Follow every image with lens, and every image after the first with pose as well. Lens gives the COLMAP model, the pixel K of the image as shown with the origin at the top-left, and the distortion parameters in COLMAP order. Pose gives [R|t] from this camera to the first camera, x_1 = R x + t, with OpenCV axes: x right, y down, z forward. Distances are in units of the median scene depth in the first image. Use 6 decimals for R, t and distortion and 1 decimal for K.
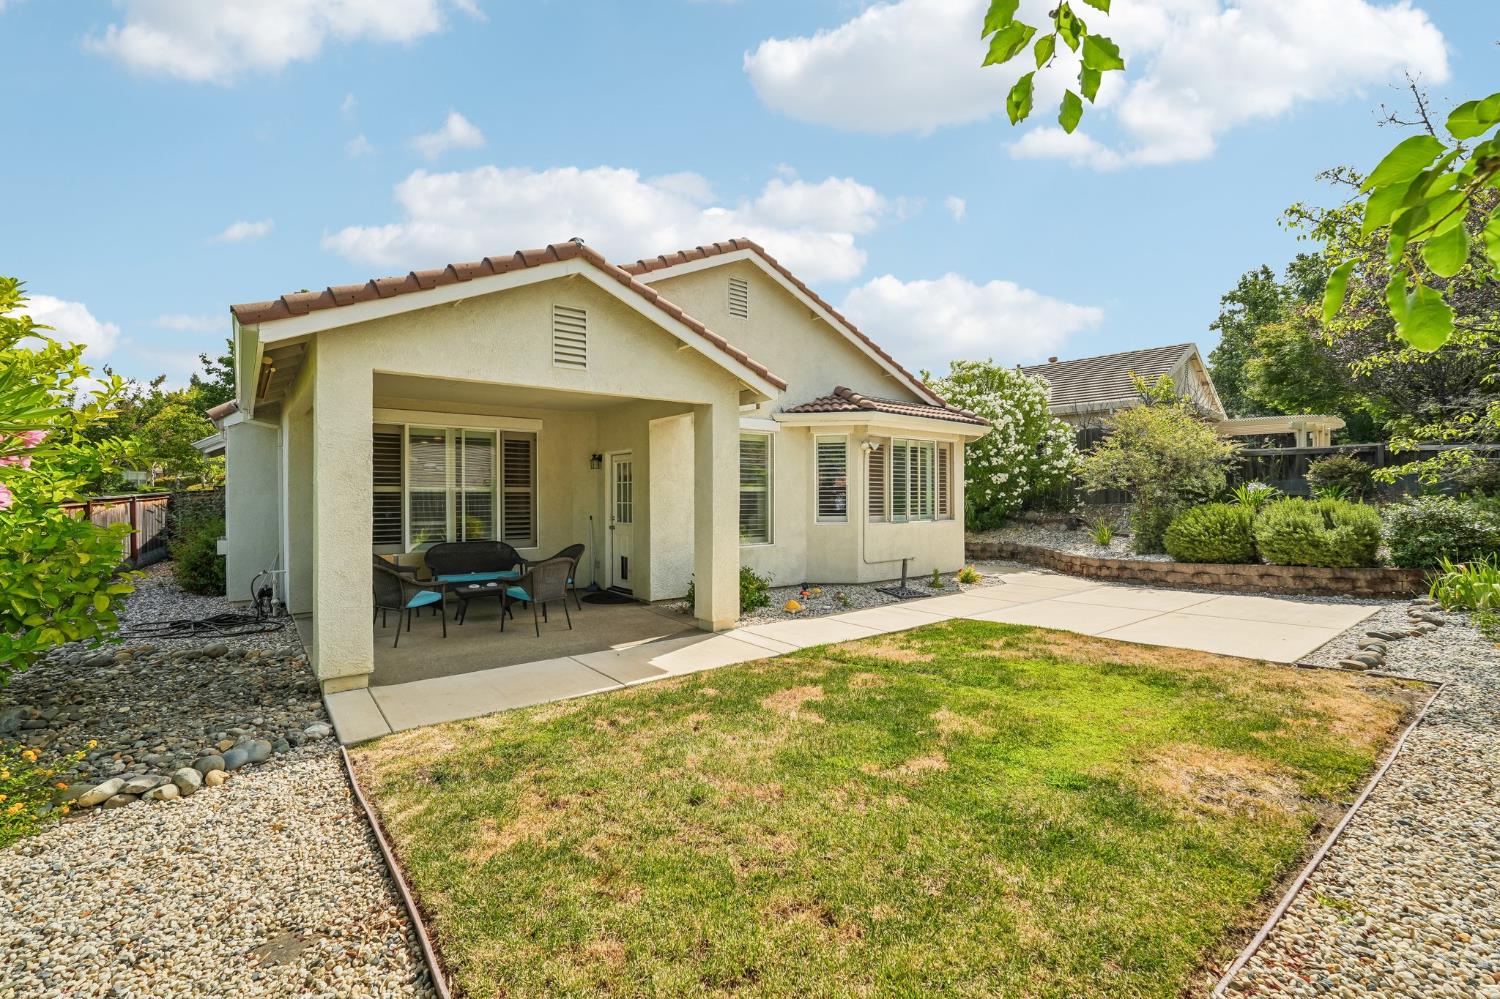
lens RADIAL K [[672.4, 0, 727.1], [0, 672.4, 498.4], [0, 0, 1]] dist [-0.006125, 0.002789]
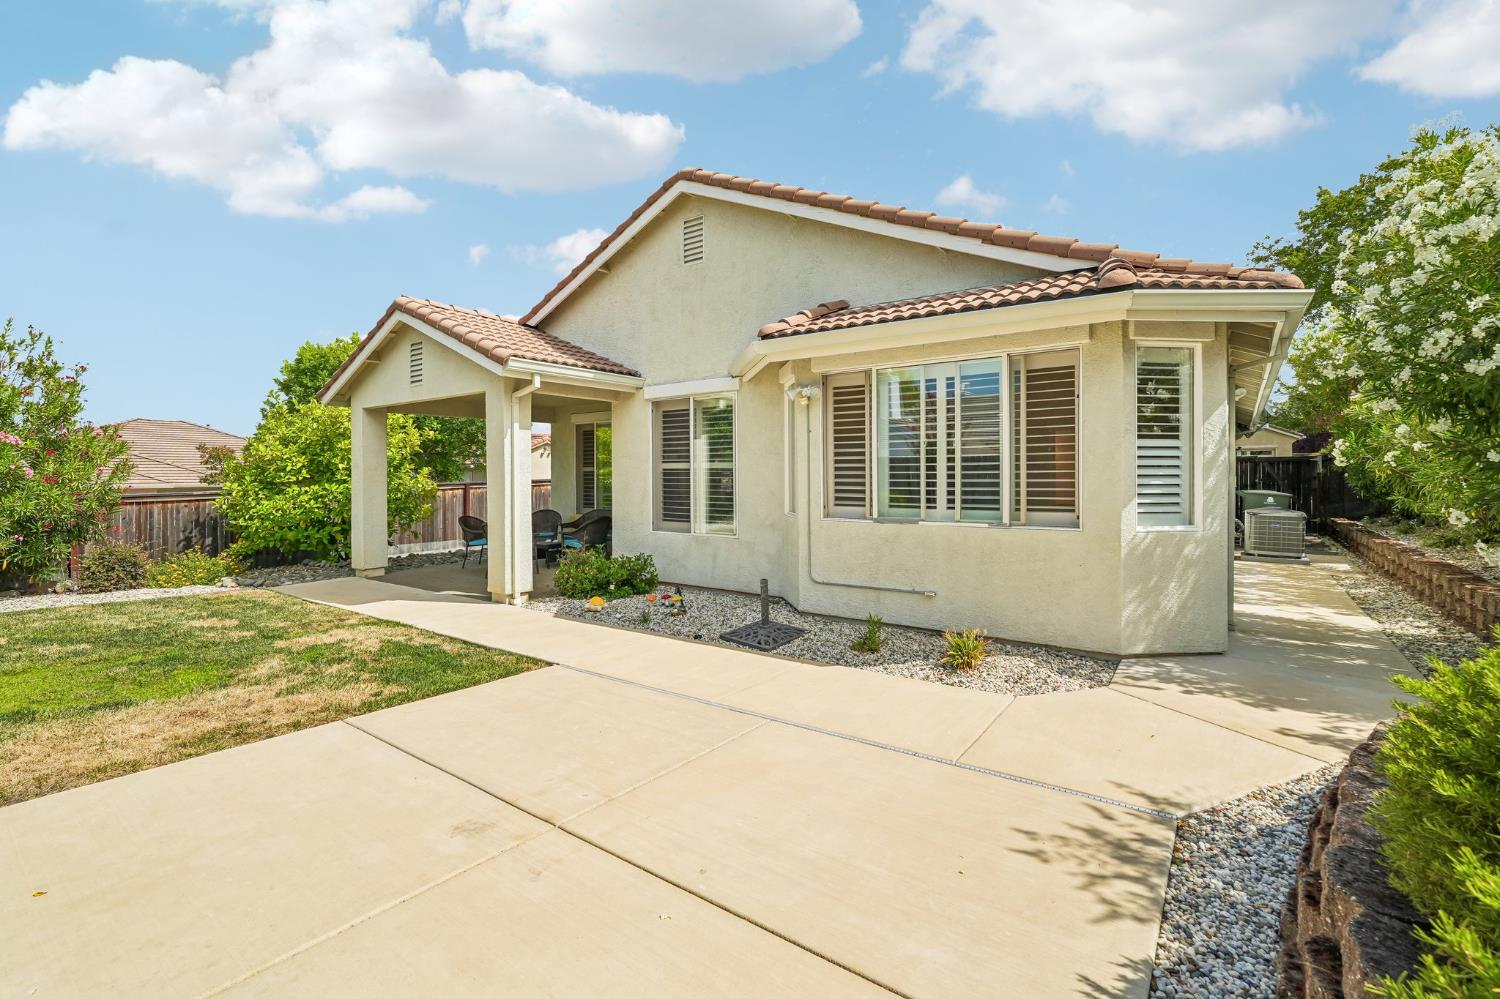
lens RADIAL K [[672.4, 0, 739.9], [0, 672.4, 477.5], [0, 0, 1]] dist [-0.006125, 0.002789]
pose [[0.253454, 0.007496, -0.967318, 0.780499], [0.004692, 0.999949, 0.008978, -0.005908], [0.967336, -0.006815, 0.253406, 0.767293]]
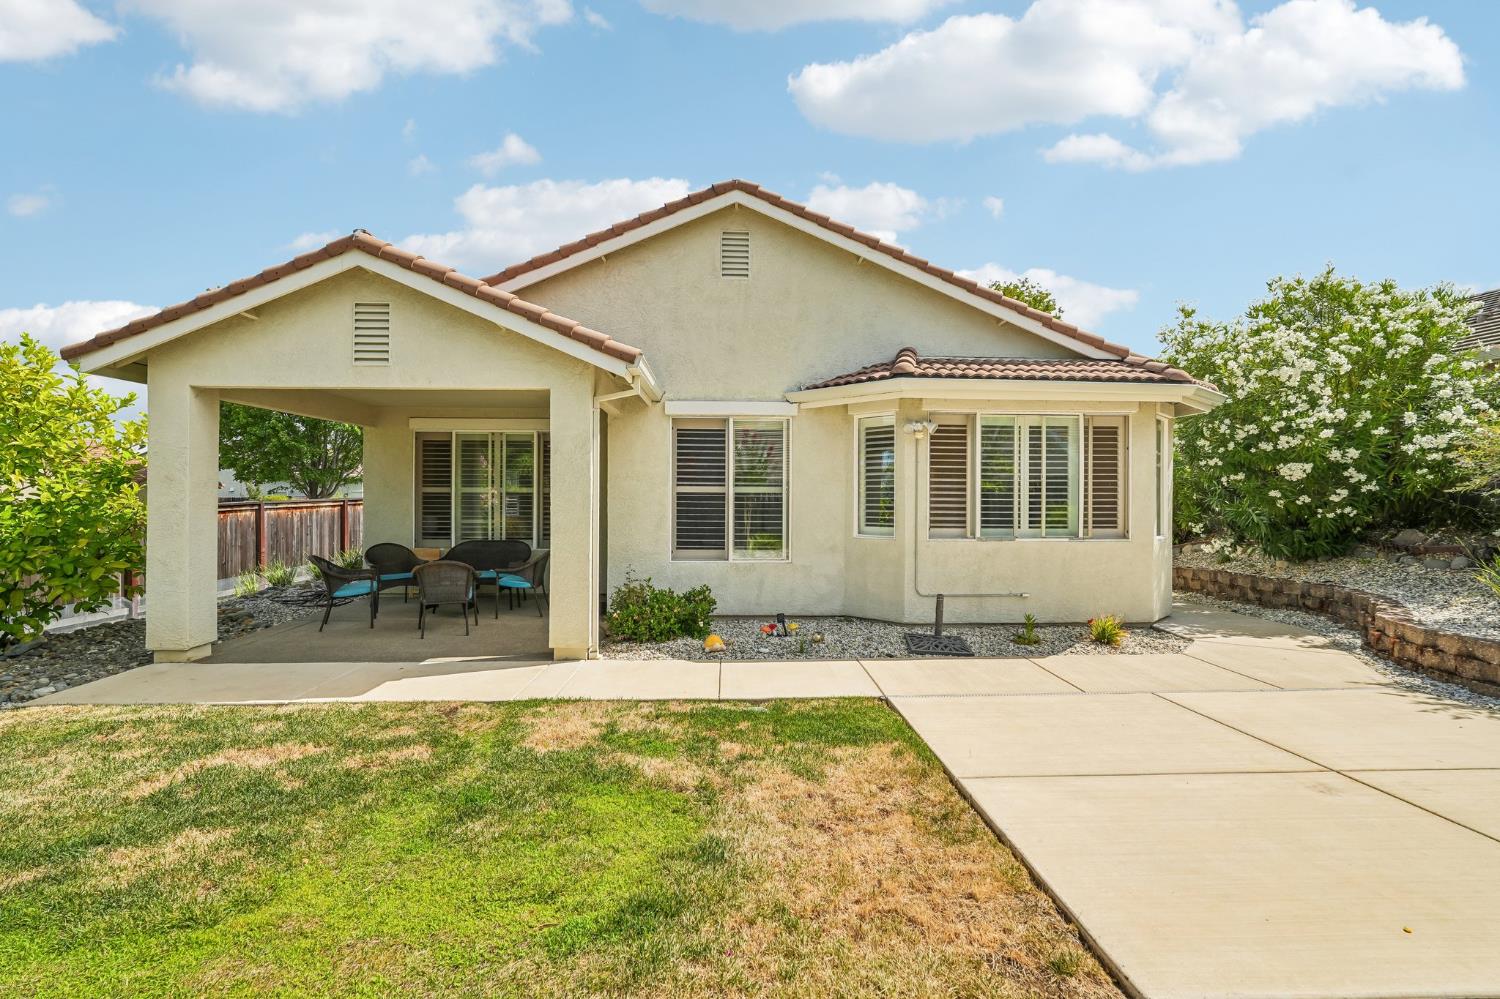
lens RADIAL K [[672.4, 0, 783.1], [0, 672.4, 501.2], [0, 0, 1]] dist [-0.006125, 0.002789]
pose [[0.808190, 0.009000, -0.588853, 0.496980], [-0.007348, 0.999959, 0.005198, -0.004608], [0.588876, 0.000126, 0.808224, 0.345538]]
